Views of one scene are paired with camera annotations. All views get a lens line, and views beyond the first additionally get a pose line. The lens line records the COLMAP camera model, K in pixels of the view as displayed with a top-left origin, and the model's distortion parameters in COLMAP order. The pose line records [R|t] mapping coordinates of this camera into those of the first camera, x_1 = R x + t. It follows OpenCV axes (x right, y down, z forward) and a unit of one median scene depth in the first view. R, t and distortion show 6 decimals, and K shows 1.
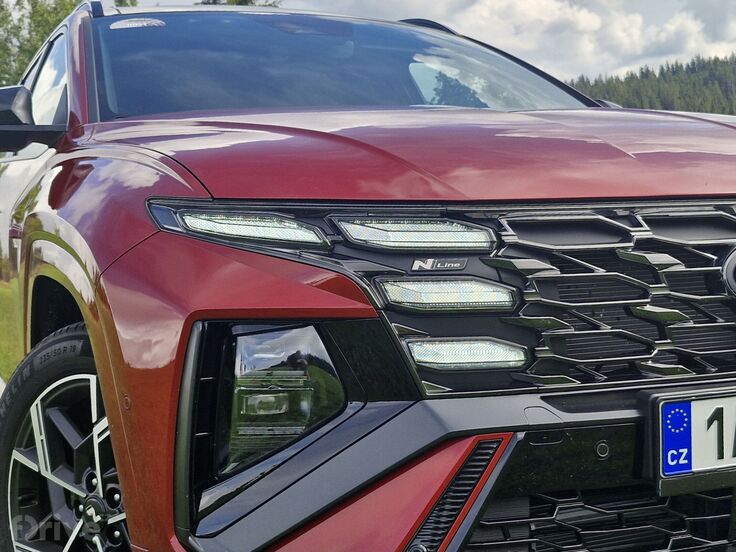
lens RADIAL K [[1074.6, 0, 368.0], [0, 1074.6, 276.0], [0, 0, 1]] dist [0.152153, -0.055539]
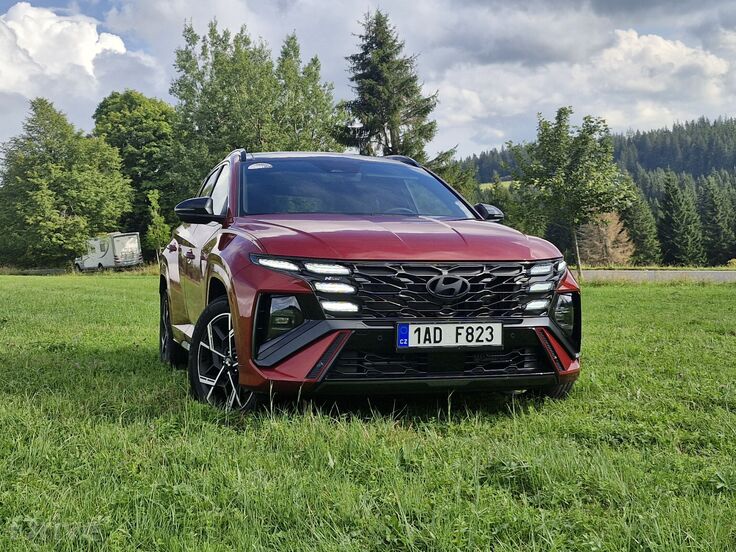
lens RADIAL K [[932.7, 0, 368.0], [0, 932.7, 276.0], [0, 0, 1]] dist [0.132098, -0.008932]
pose [[0.991286, 0.043400, -0.124376, 0.498645], [-0.045230, 0.998905, -0.011925, 0.009704], [0.123722, 0.017447, 0.992163, -1.699589]]
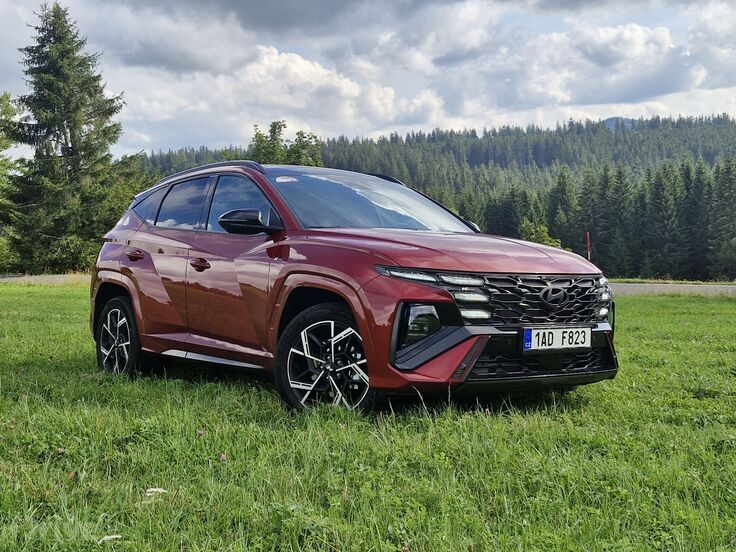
lens RADIAL K [[932.7, 0, 368.0], [0, 932.7, 276.0], [0, 0, 1]] dist [0.132098, -0.008932]
pose [[0.974367, 0.051148, 0.219074, -0.911374], [-0.044288, 0.998366, -0.036114, 0.070816], [-0.220563, 0.025486, 0.975040, -1.893385]]
